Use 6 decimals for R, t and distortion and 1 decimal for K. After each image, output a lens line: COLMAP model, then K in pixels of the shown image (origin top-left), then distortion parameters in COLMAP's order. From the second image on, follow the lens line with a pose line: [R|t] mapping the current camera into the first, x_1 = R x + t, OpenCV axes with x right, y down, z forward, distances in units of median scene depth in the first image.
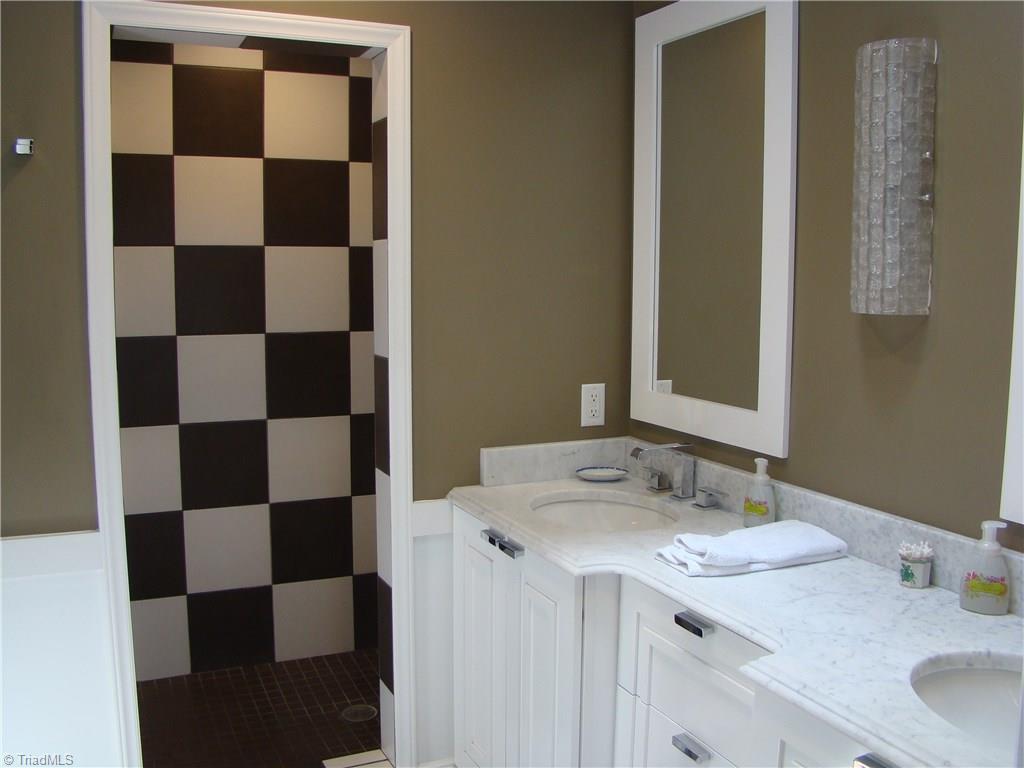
lens RADIAL K [[961.9, 0, 512.0], [0, 961.9, 384.0], [0, 0, 1]] dist [-0.186615, 0.178414]
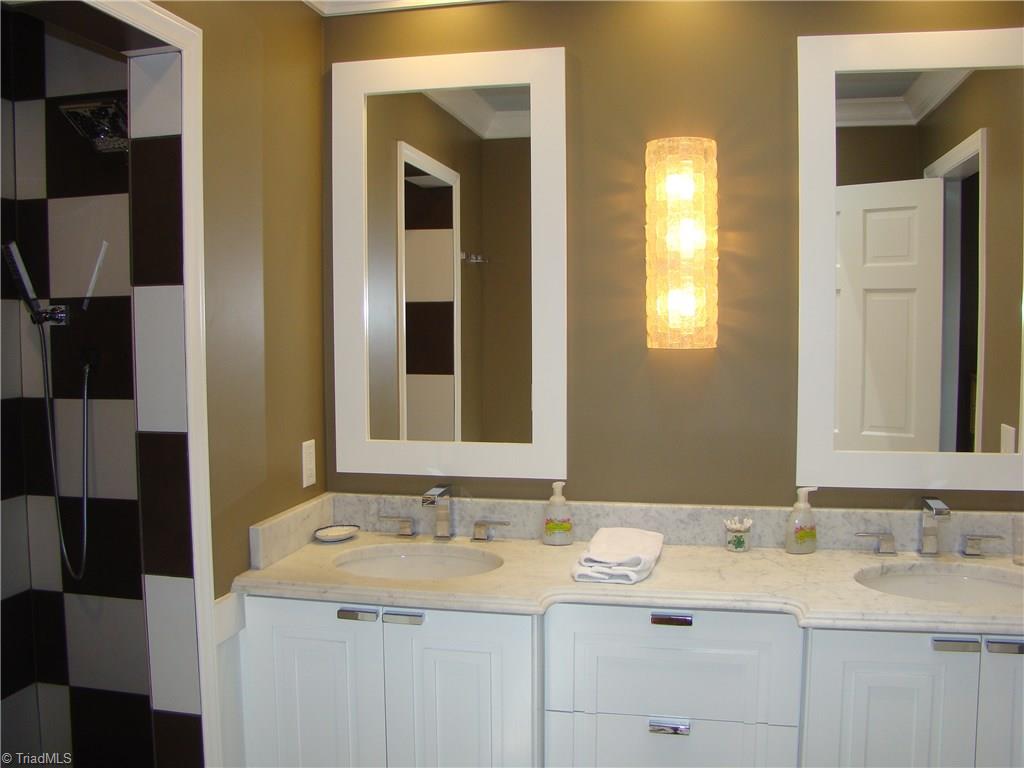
lens RADIAL K [[961.9, 0, 512.0], [0, 961.9, 384.0], [0, 0, 1]] dist [-0.186615, 0.178414]
pose [[0.592753, -0.064729, 0.802779, -0.713960], [0.101504, 0.994821, 0.005266, -0.052648], [-0.798962, 0.078364, 0.596254, 0.362385]]
